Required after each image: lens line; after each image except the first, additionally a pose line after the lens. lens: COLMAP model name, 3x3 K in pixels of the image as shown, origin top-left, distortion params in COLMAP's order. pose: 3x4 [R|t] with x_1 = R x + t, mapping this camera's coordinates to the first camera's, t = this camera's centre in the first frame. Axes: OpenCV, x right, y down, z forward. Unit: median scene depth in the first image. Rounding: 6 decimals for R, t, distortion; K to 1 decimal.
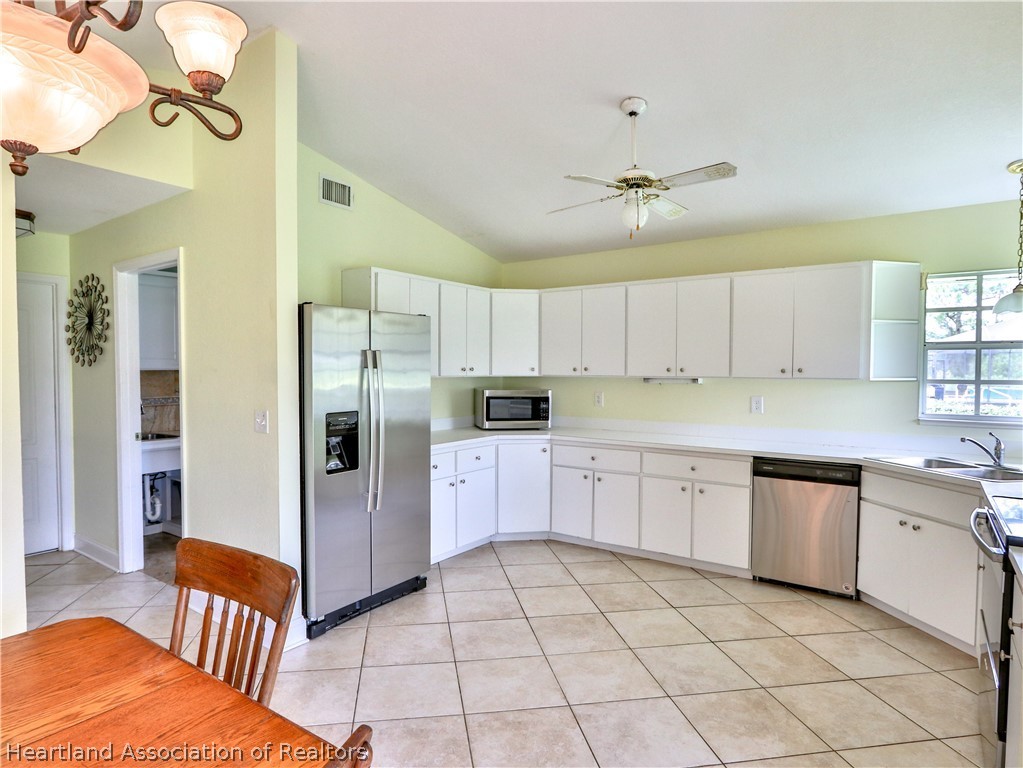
lens RADIAL K [[595.7, 0, 511.5], [0, 595.7, 384.0], [0, 0, 1]] dist [-0.003257, 0.000040]
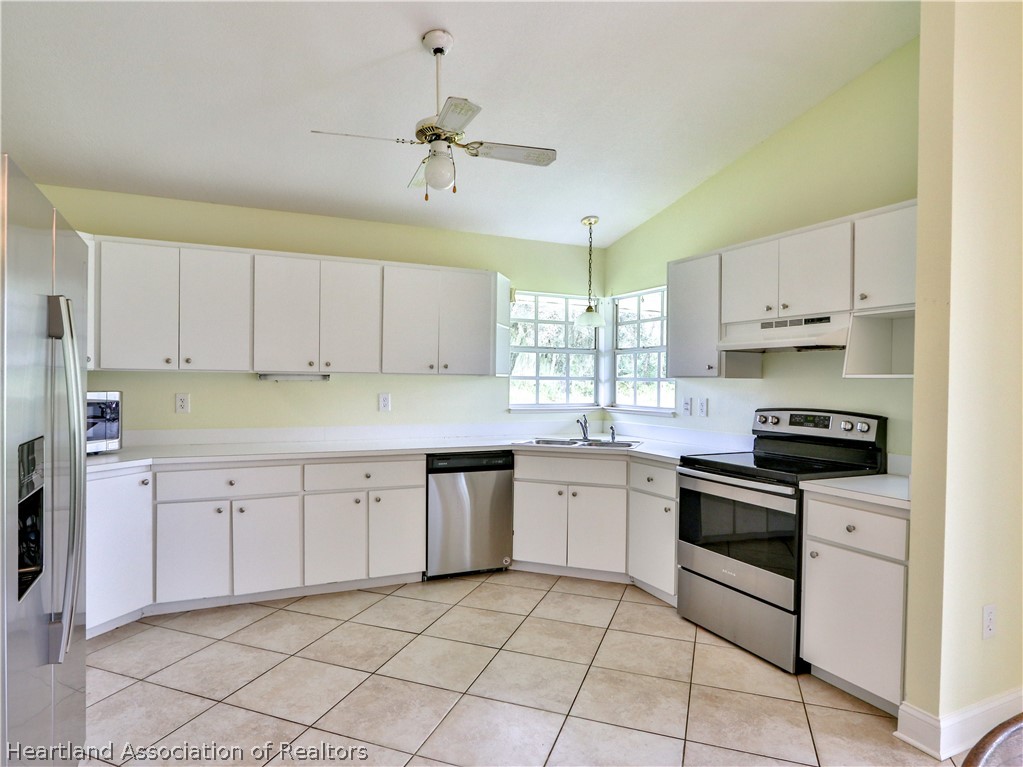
lens RADIAL K [[599.2, 0, 491.6], [0, 599.2, 386.5], [0, 0, 1]] dist [-0.010017, -0.000791]
pose [[0.508810, -0.009012, 0.860832, -0.366595], [0.011299, 0.999929, 0.003790, 0.008644], [-0.860805, 0.007798, 0.508876, 0.395295]]
